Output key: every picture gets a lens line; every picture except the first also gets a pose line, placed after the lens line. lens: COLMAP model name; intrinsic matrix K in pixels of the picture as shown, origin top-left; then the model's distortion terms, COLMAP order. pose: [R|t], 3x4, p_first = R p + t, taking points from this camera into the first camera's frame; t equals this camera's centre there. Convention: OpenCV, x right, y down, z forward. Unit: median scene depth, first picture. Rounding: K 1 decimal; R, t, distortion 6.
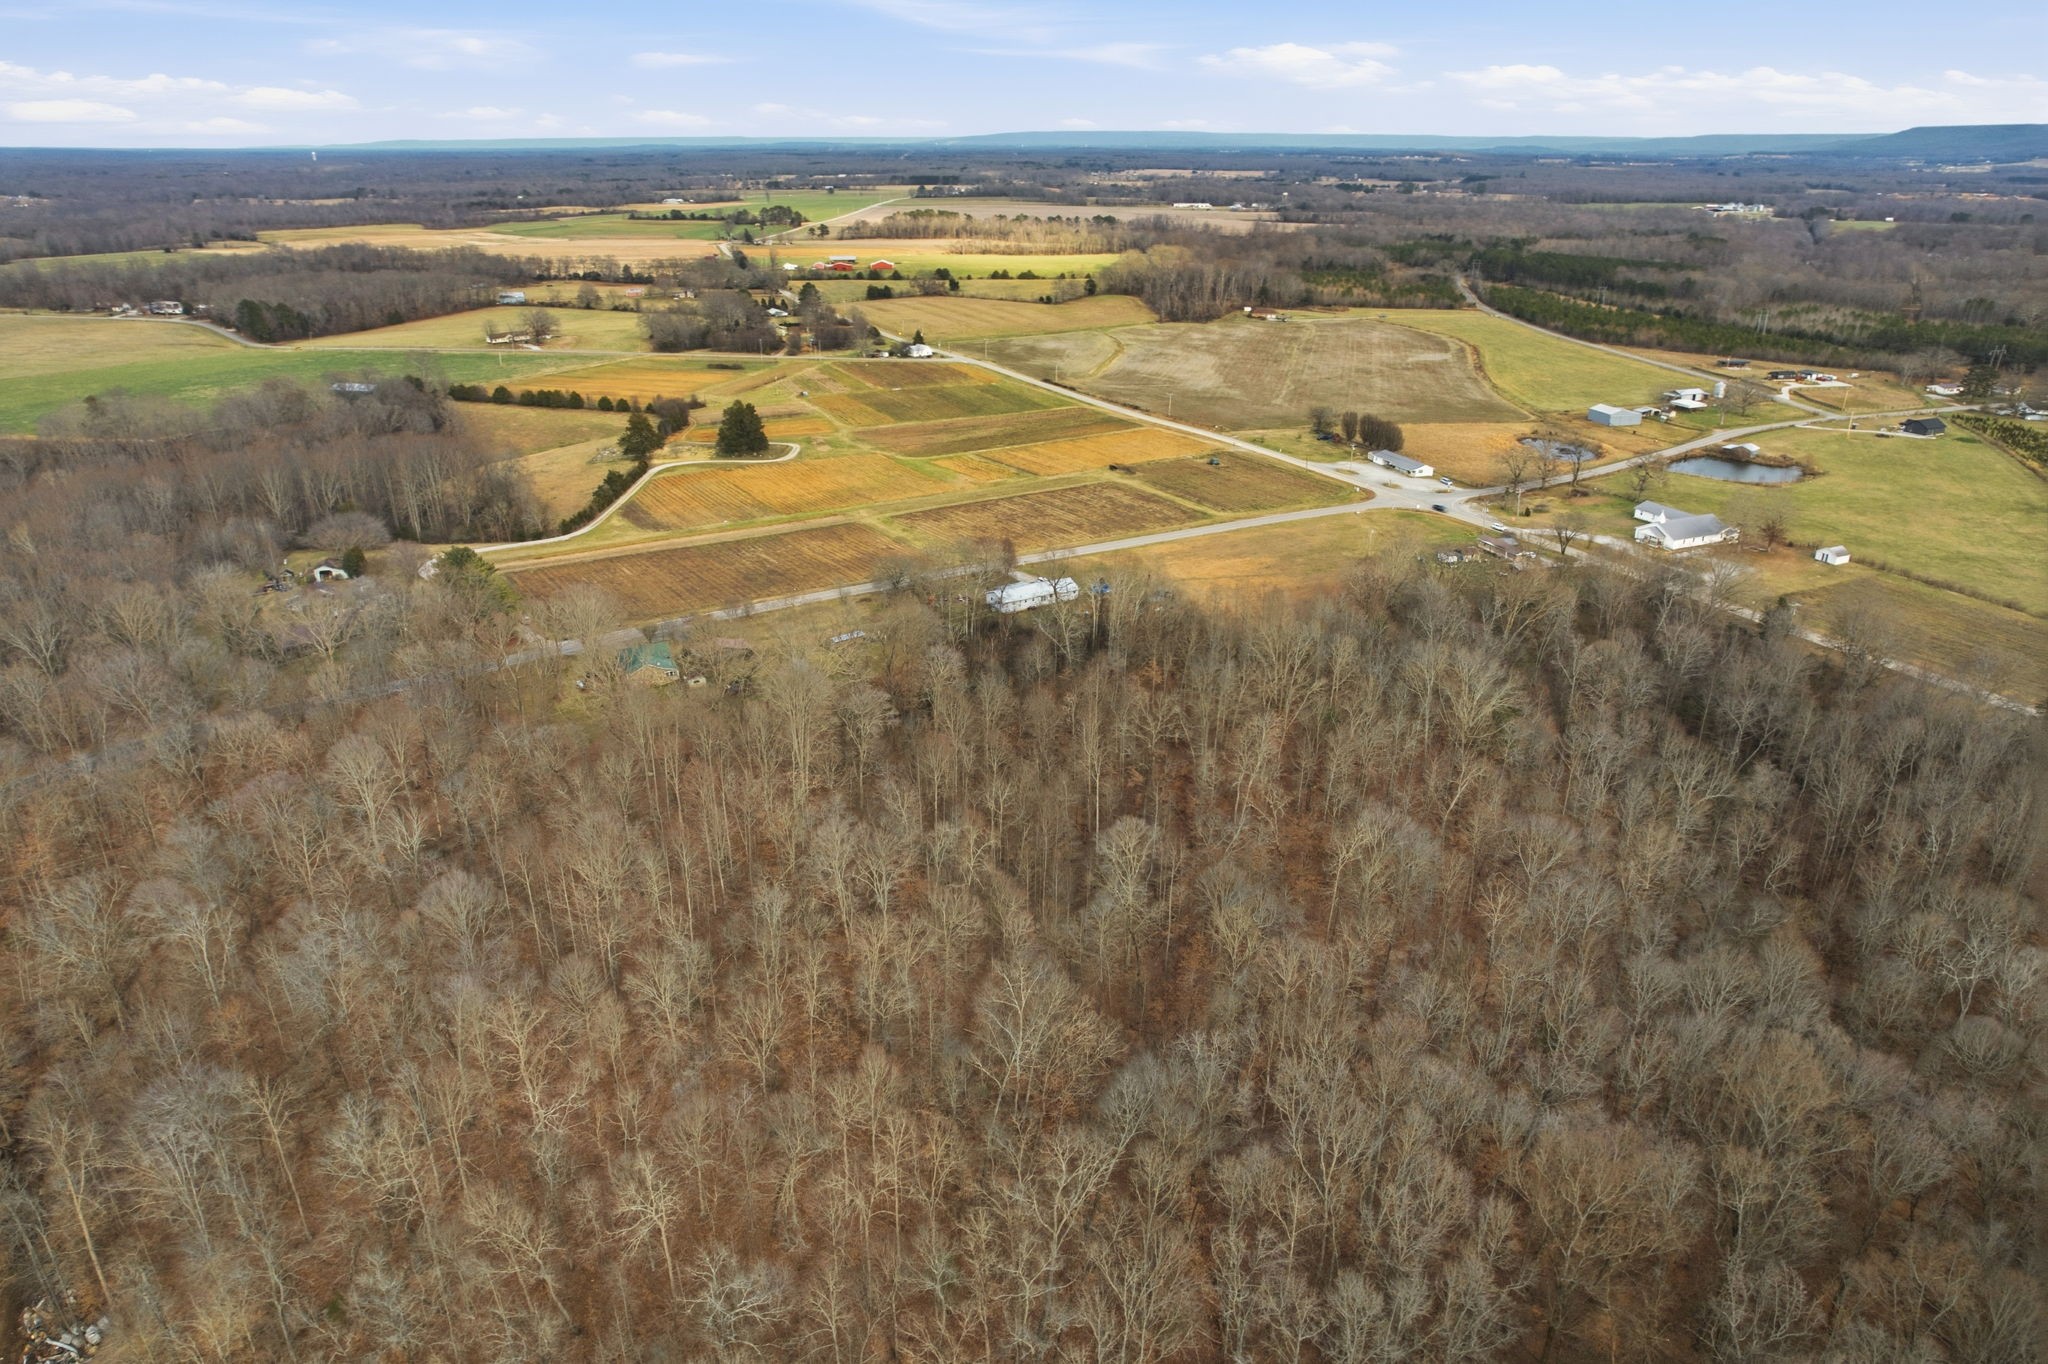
lens RADIAL K [[1316.1, 0, 1029.6], [0, 1316.1, 693.2], [0, 0, 1]] dist [-0.080674, 0.074803]
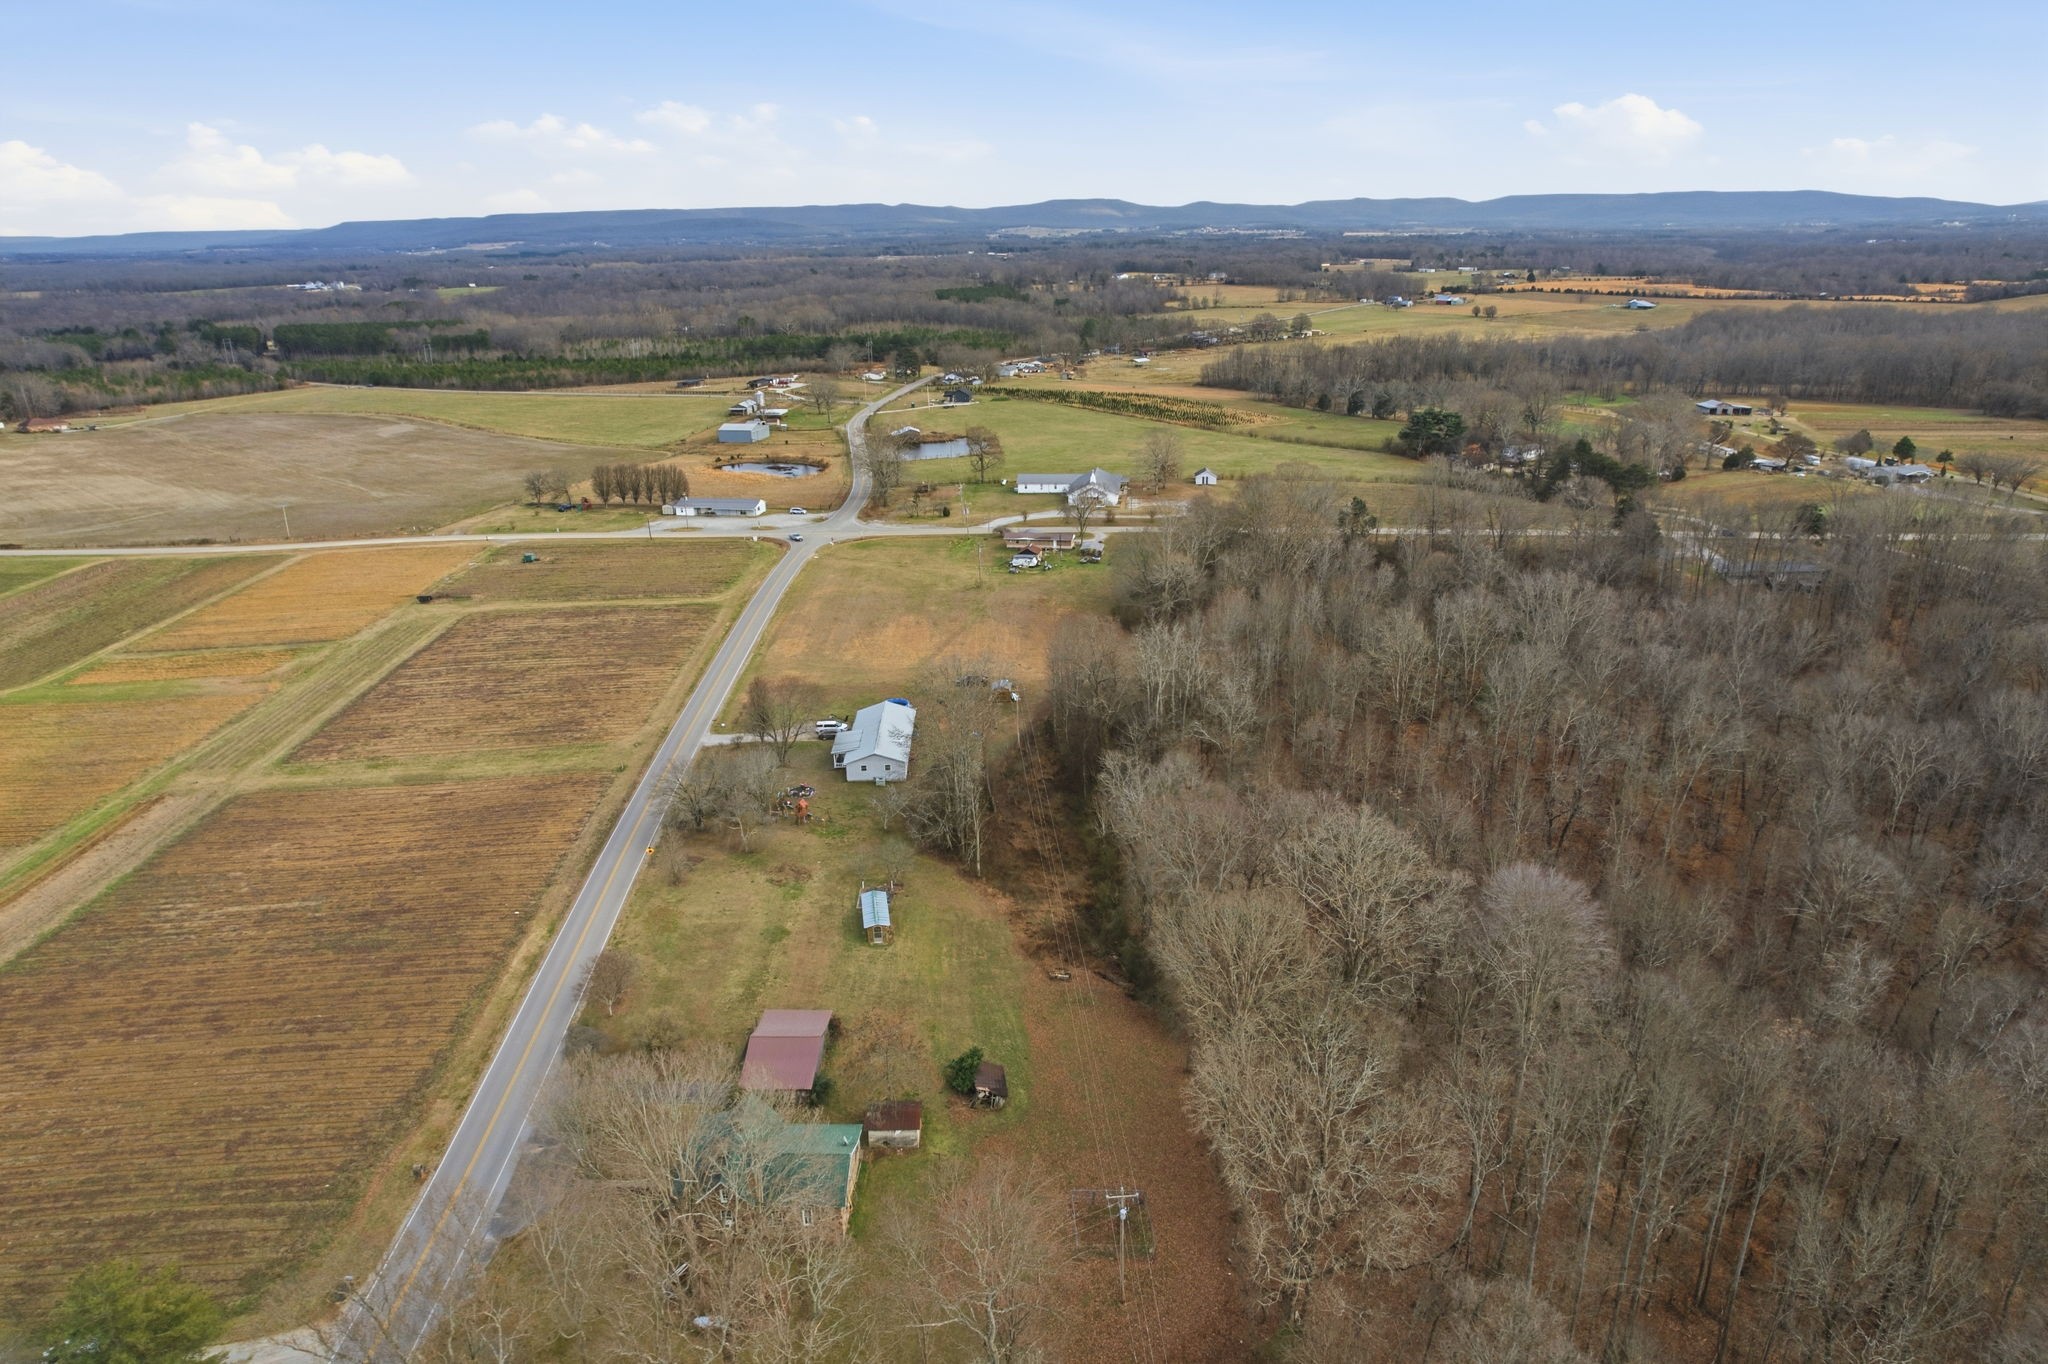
lens RADIAL K [[1316.1, 0, 1027.7], [0, 1316.1, 679.2], [0, 0, 1]] dist [-0.080674, 0.074803]
pose [[0.506803, -0.297115, 0.809242, -0.150080], [0.357629, 0.926602, 0.116232, -0.049536], [-0.784380, 0.230501, 0.575862, 0.194766]]
